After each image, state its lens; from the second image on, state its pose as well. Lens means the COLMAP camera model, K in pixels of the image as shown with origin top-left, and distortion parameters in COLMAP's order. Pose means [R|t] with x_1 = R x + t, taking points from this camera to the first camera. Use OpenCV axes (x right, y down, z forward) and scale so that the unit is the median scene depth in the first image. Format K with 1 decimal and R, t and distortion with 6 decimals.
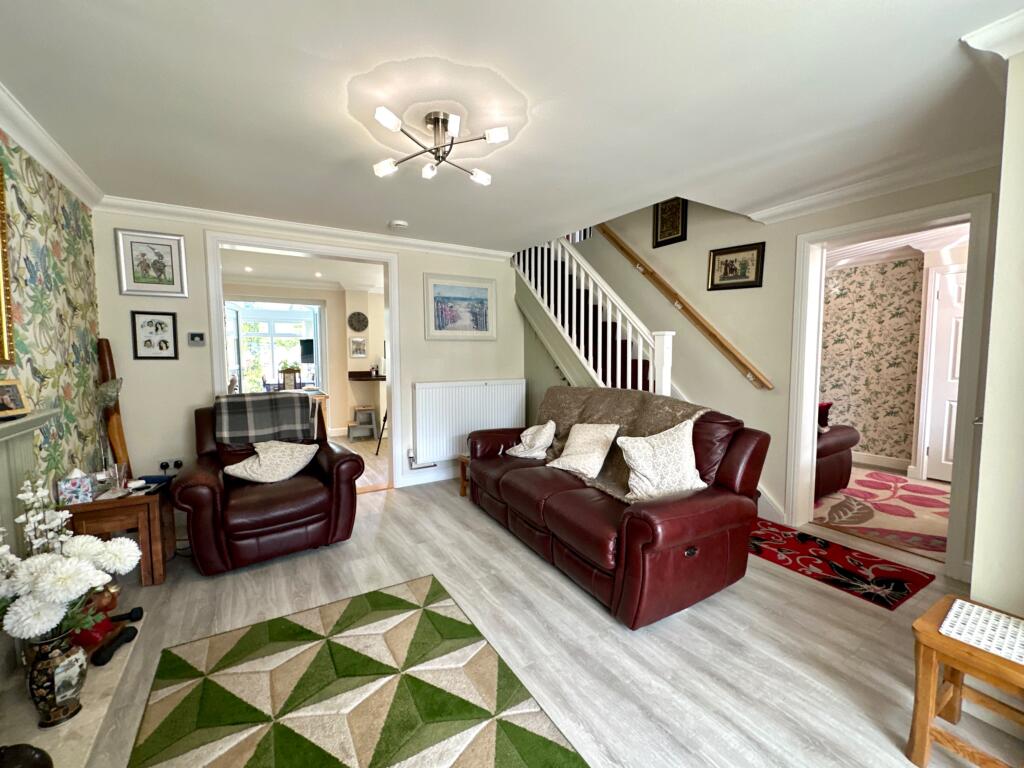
lens RADIAL K [[409.4, 0, 517.6], [0, 409.4, 382.6], [0, 0, 1]] dist [-0.000274, -0.000306]
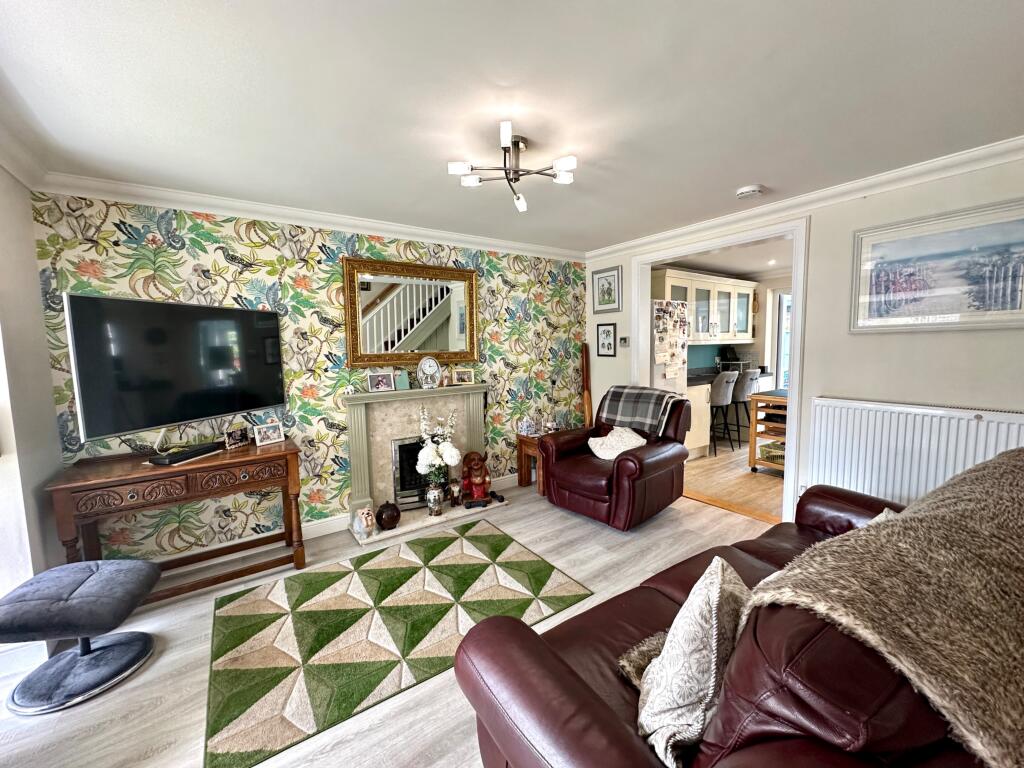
lens RADIAL K [[409.4, 0, 517.6], [0, 409.4, 382.6], [0, 0, 1]] dist [-0.000274, -0.000306]
pose [[0.079946, 0.094302, -0.992328, 0.648475], [-0.052927, 0.994512, 0.090246, -0.094278], [0.995393, 0.045307, 0.084498, 0.681977]]
